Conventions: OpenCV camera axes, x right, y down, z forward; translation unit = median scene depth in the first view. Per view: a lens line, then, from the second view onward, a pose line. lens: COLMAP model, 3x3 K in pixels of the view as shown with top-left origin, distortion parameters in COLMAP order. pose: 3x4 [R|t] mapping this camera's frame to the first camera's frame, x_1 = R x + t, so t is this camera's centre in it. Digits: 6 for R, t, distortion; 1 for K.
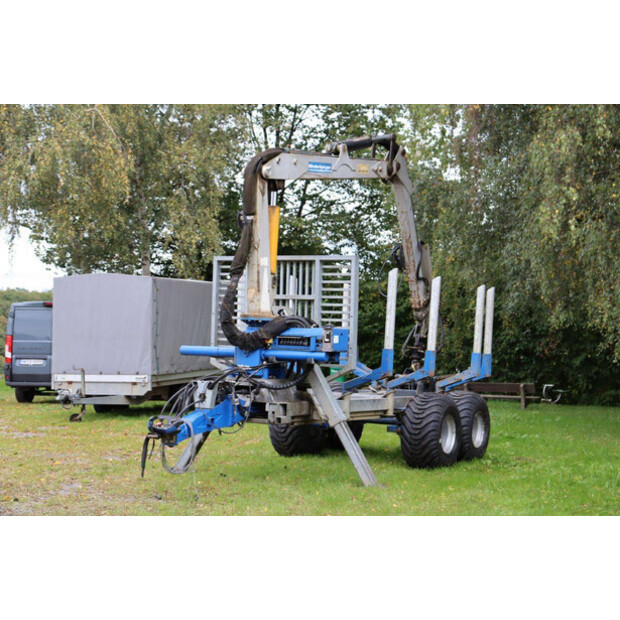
lens RADIAL K [[1265.9, 0, 310.5], [0, 1265.9, 309.3], [0, 0, 1]] dist [0.244884, 0.000000]
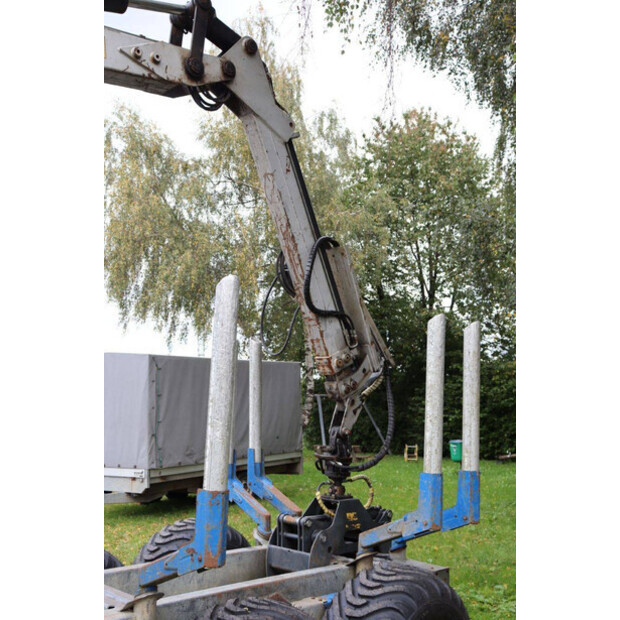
lens RADIAL K [[706.1, 0, 310.5], [0, 706.1, 313.0], [0, 0, 1]] dist [-0.004014, 0.000000]
pose [[0.953526, -0.063584, -0.294525, 0.194698], [0.030757, 0.992914, -0.114783, 0.008170], [0.299737, 0.100390, 0.948725, 0.892269]]
